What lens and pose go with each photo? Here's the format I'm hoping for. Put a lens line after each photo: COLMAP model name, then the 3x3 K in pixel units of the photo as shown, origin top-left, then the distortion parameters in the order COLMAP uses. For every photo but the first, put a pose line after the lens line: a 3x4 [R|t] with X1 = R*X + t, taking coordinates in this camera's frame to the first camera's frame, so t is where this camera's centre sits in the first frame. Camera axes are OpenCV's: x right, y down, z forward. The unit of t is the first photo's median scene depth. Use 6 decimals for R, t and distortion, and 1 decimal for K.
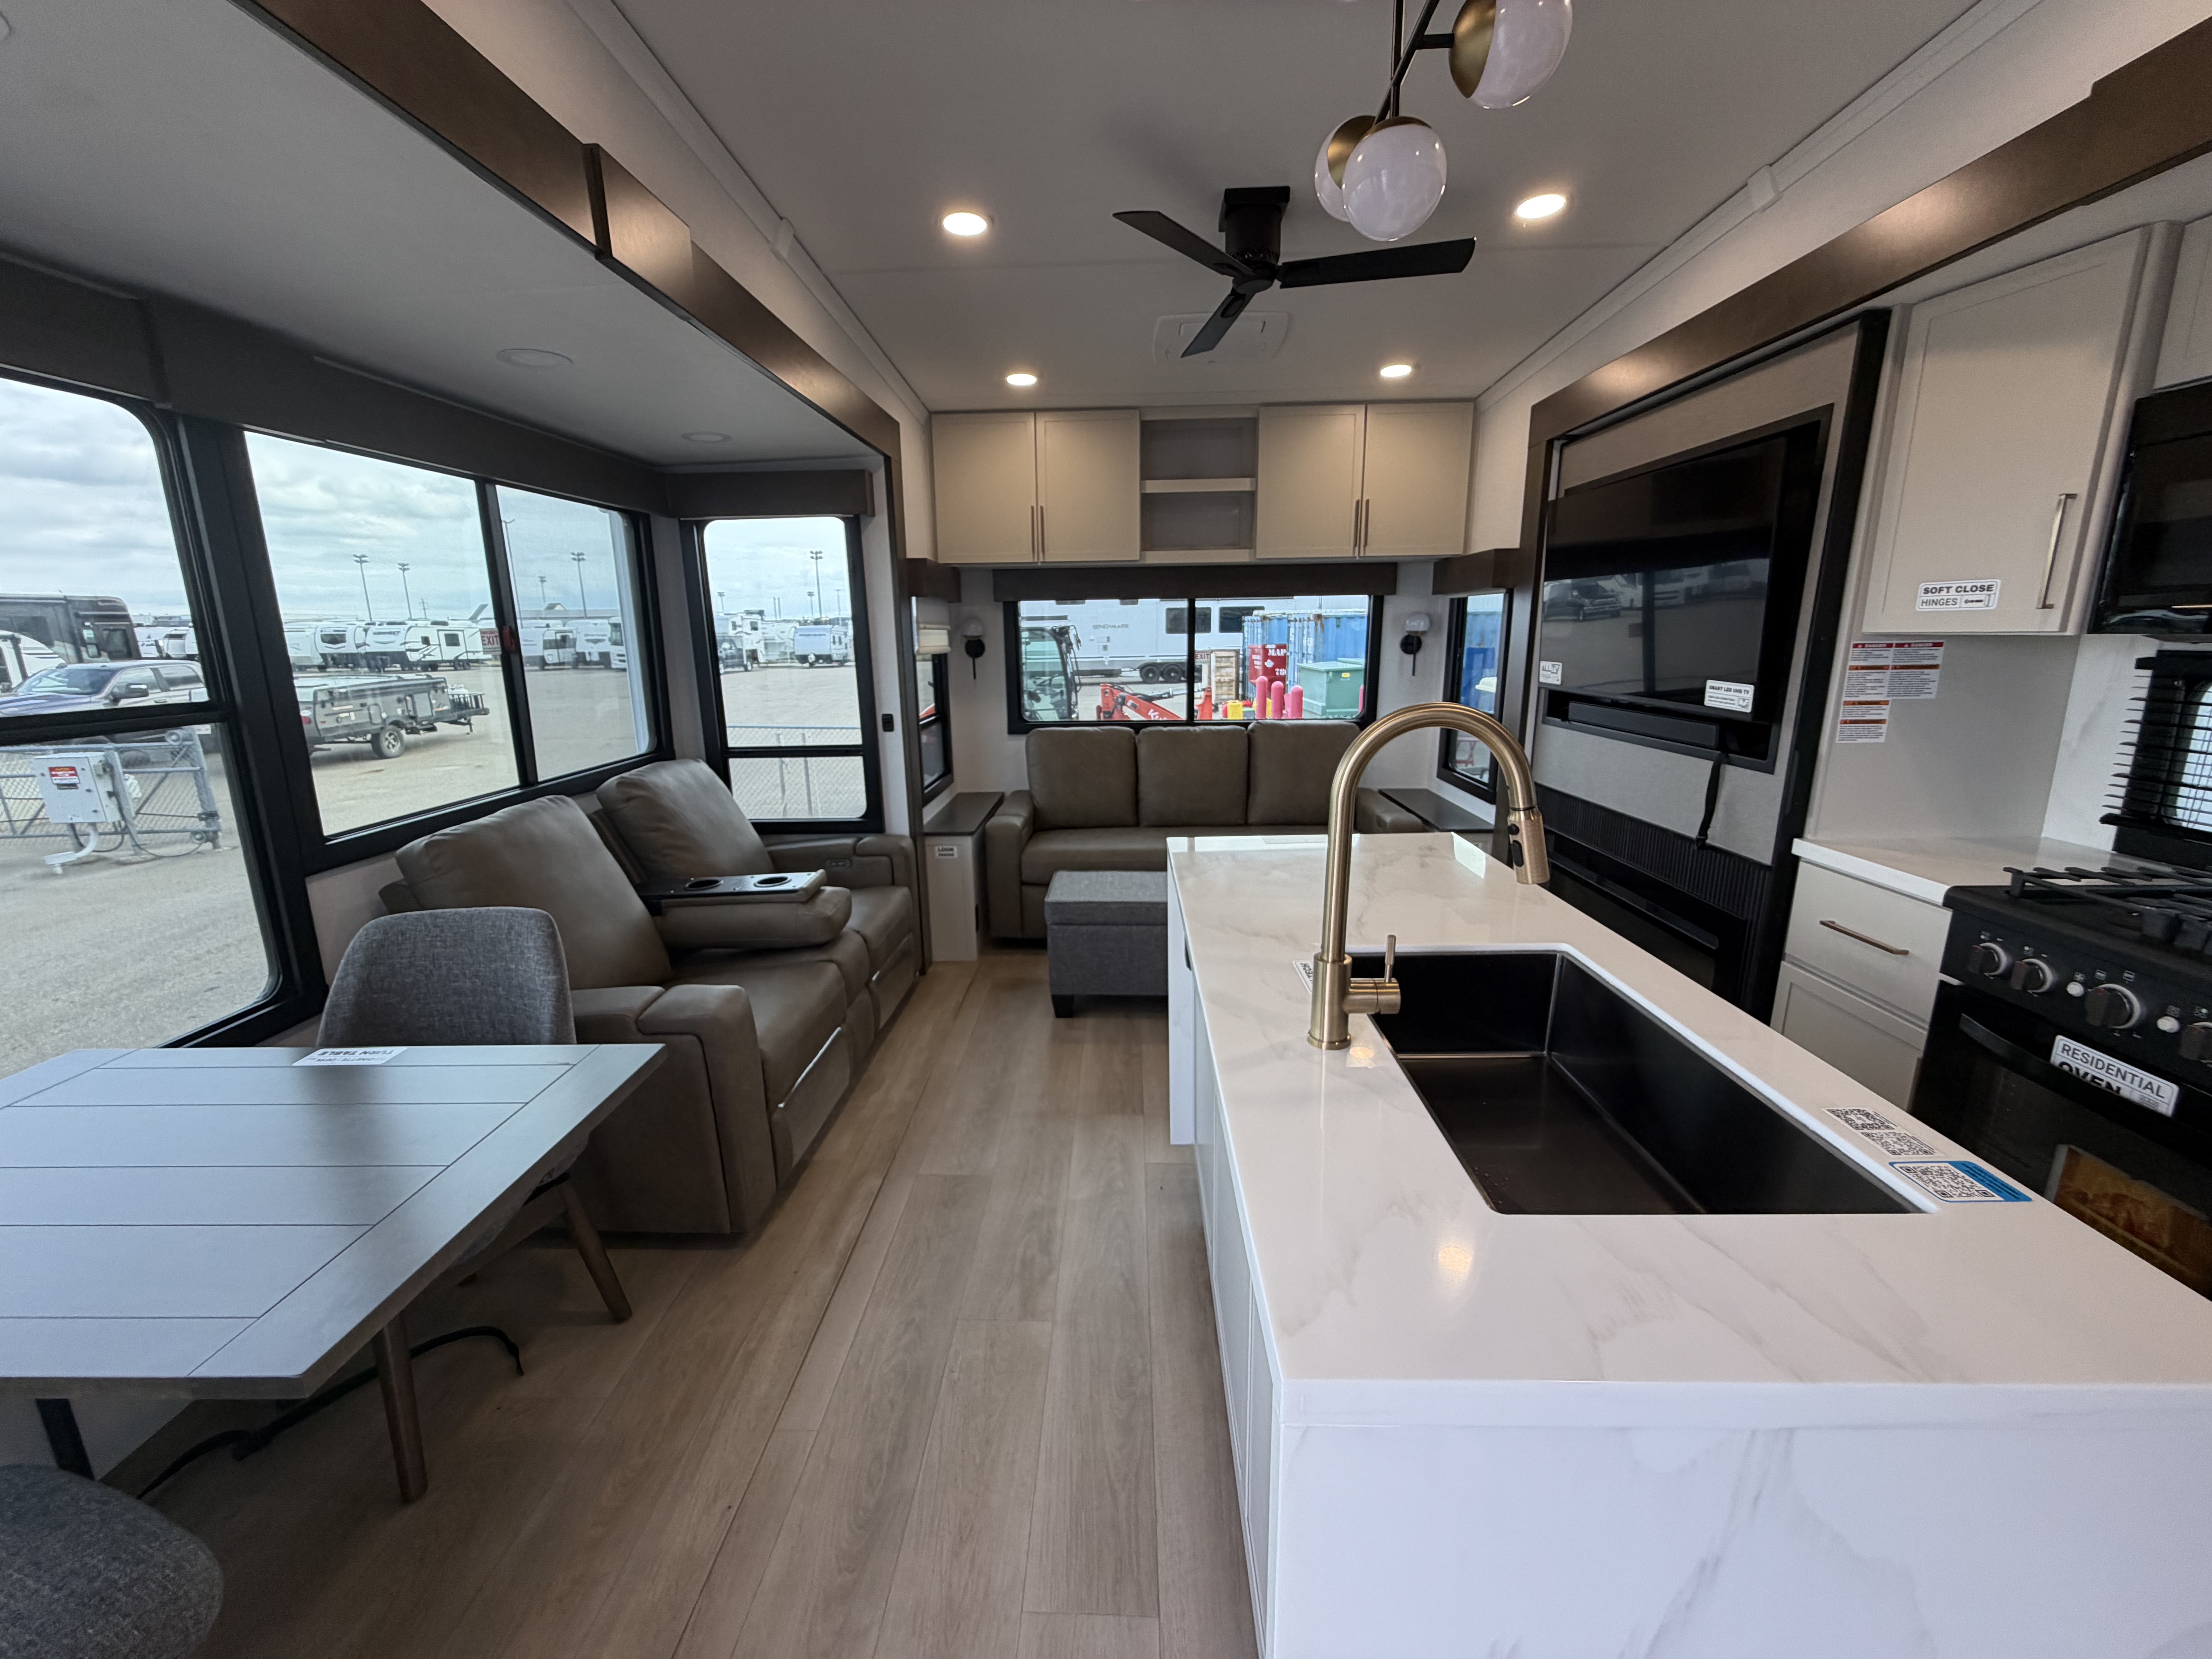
lens RADIAL K [[882.2, 0, 1100.0], [0, 882.2, 834.7], [0, 0, 1]] dist [0.000668, 0.000174]
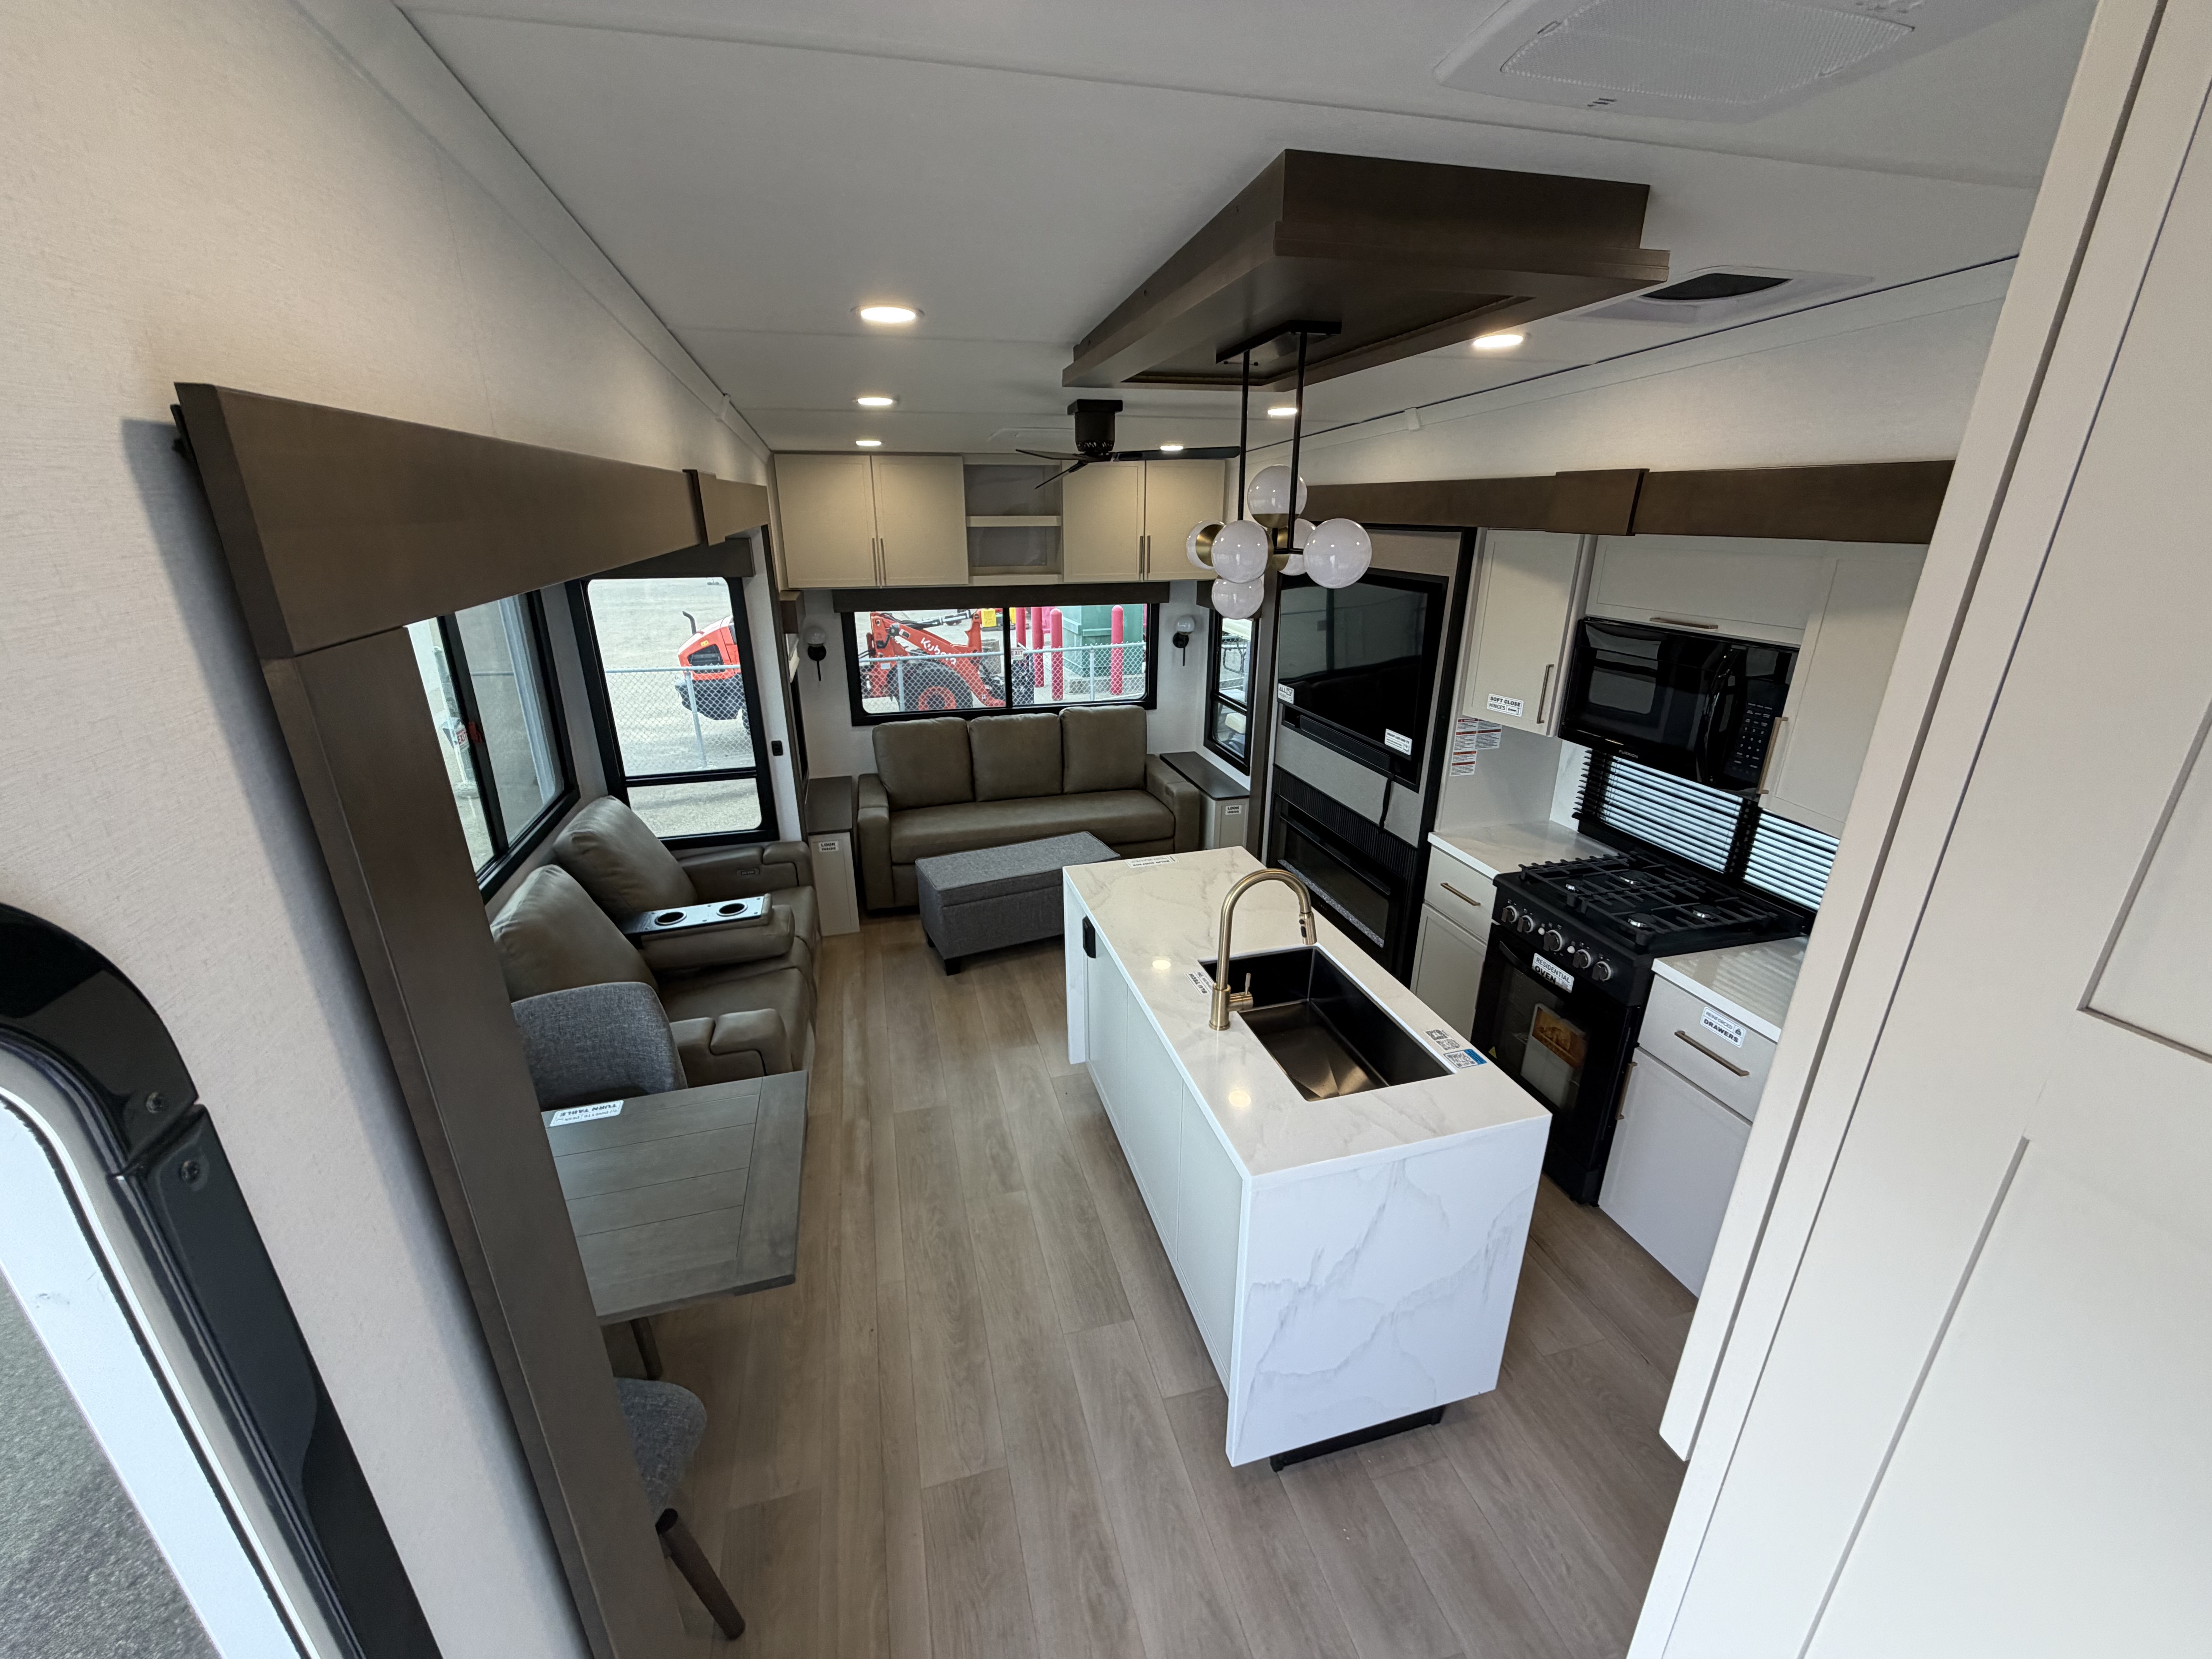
lens RADIAL K [[882.2, 0, 1099.1], [0, 882.2, 837.2], [0, 0, 1]] dist [0.000668, 0.000174]
pose [[0.957155, -0.089137, 0.275514, -0.217117], [0.051175, 0.988538, 0.142036, -0.204742], [-0.285017, -0.121851, 0.950746, -0.327525]]
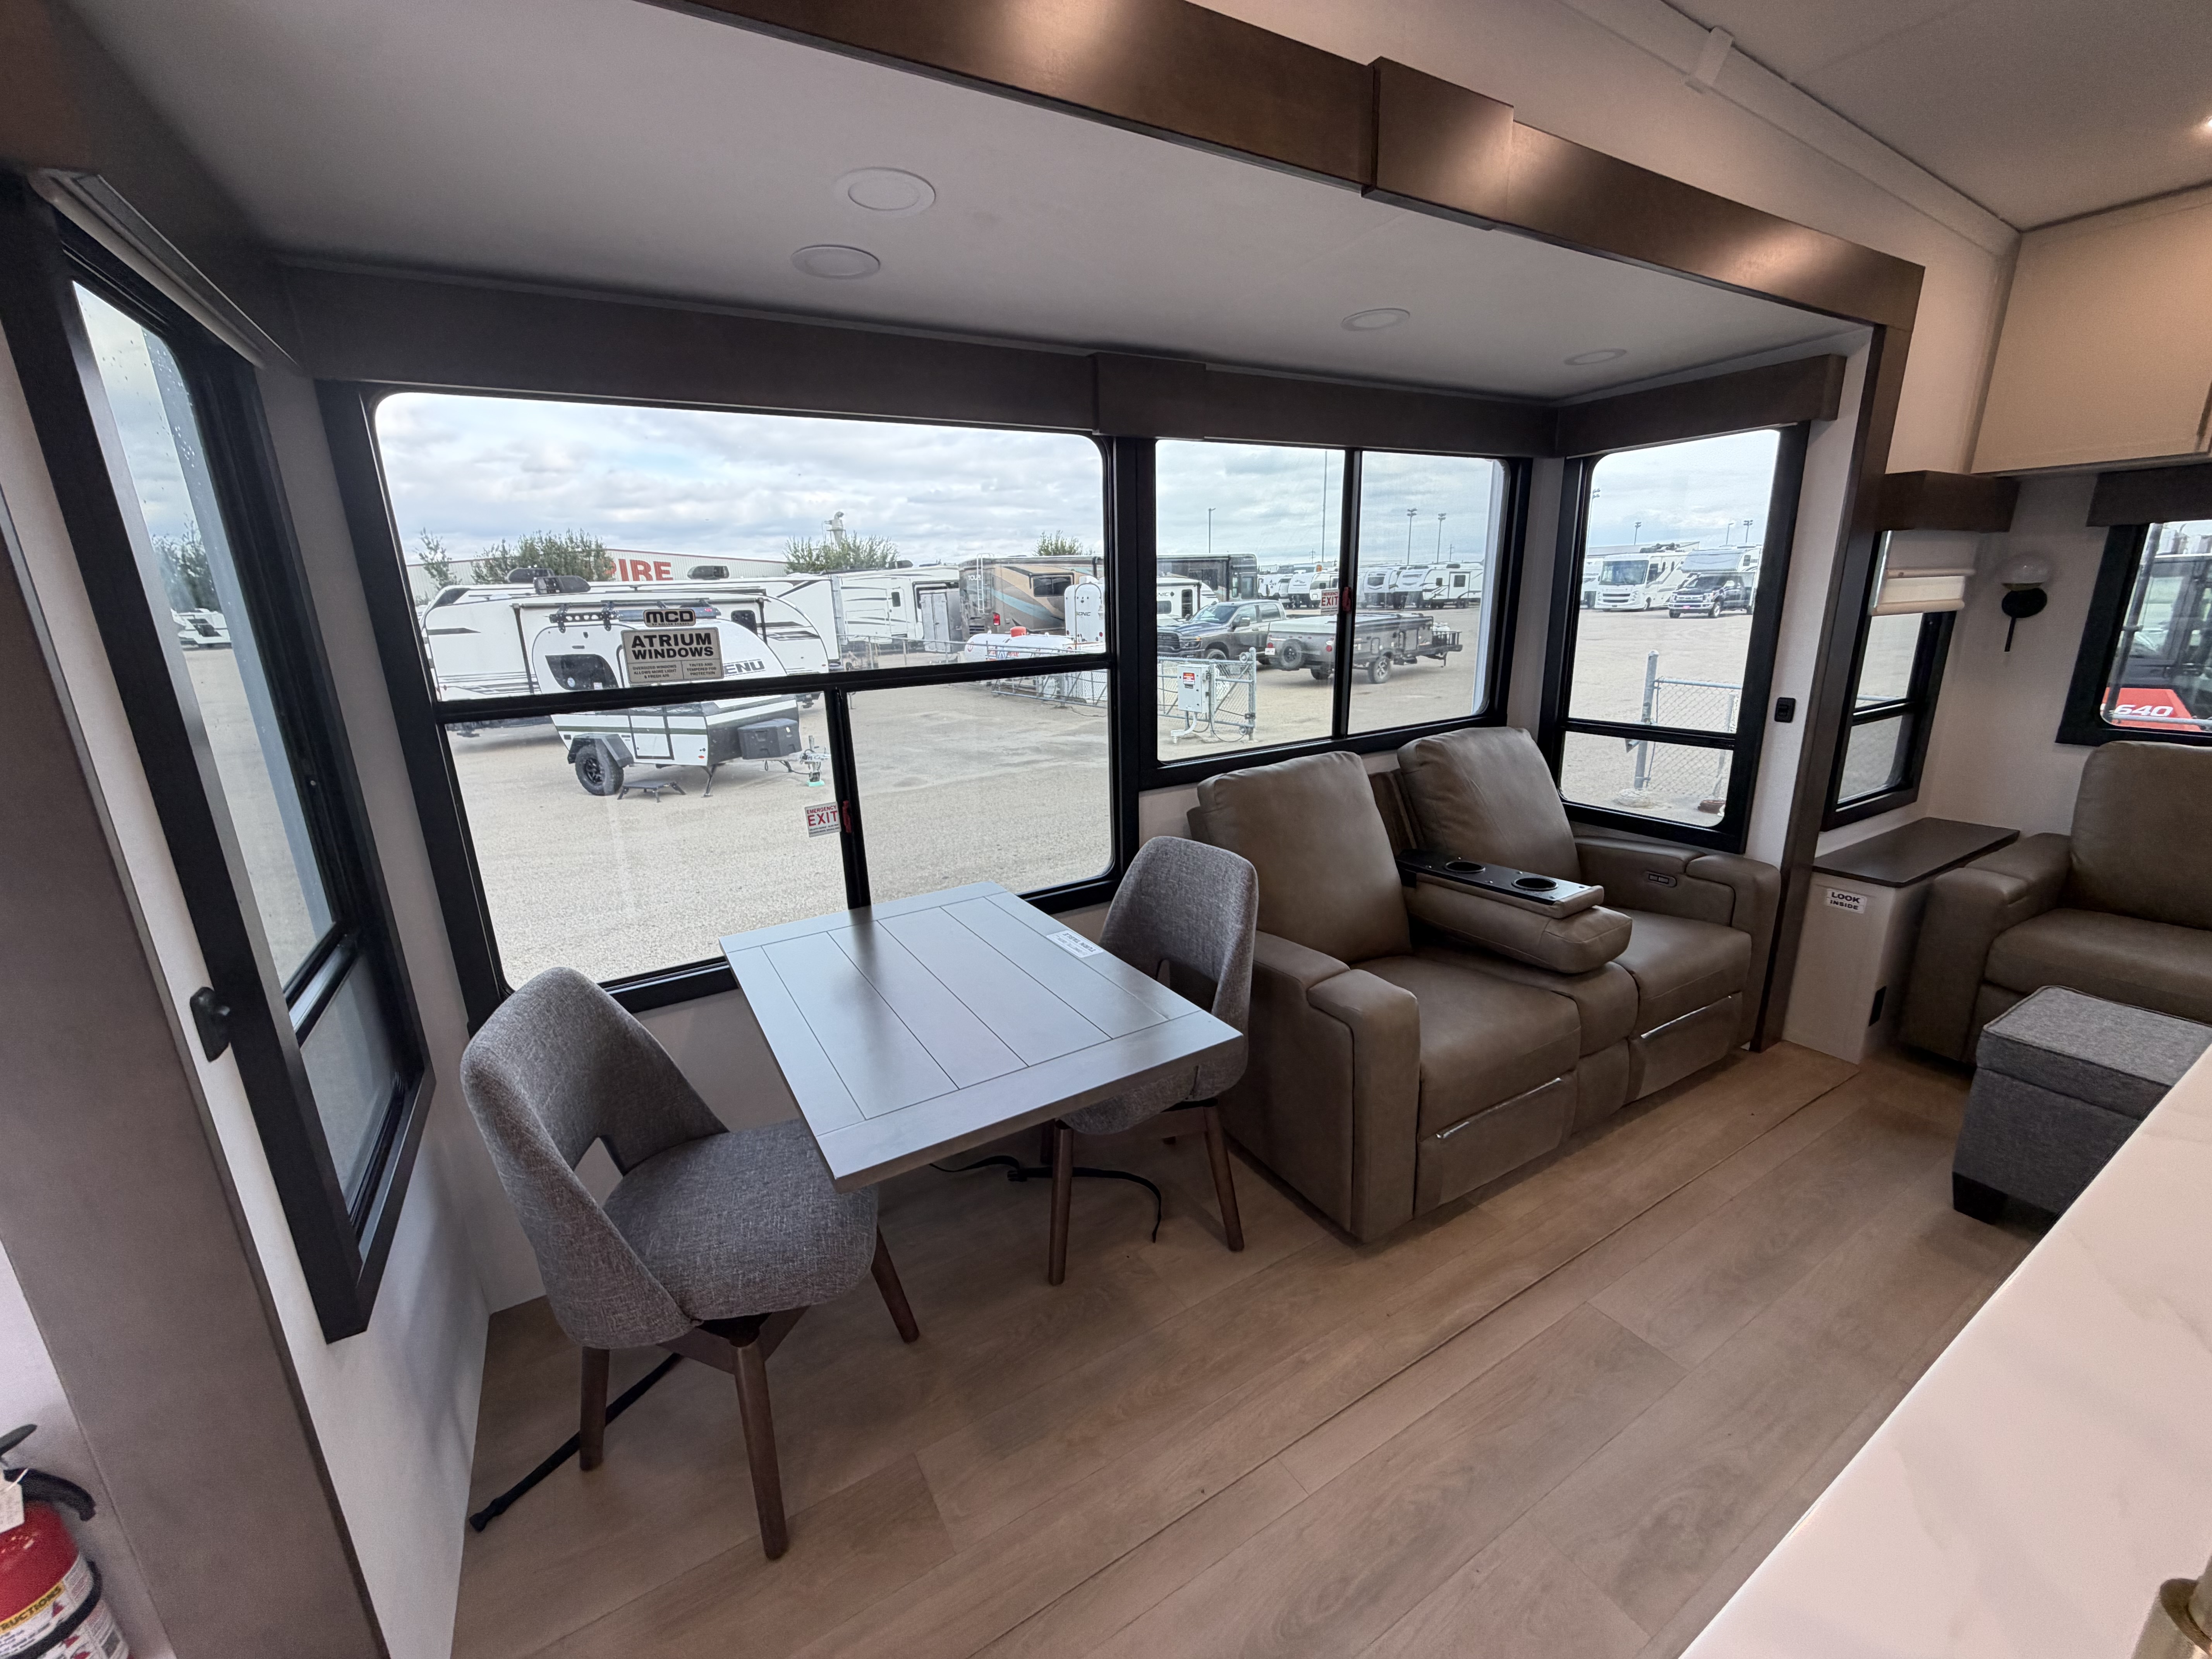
lens RADIAL K [[882.2, 0, 1096.8], [0, 882.2, 832.4], [0, 0, 1]] dist [0.000668, 0.000174]
pose [[0.535868, 0.220526, -0.814993, 0.095655], [-0.168307, 0.973814, 0.152837, -0.058181], [0.827356, 0.055269, 0.558952, 0.165081]]
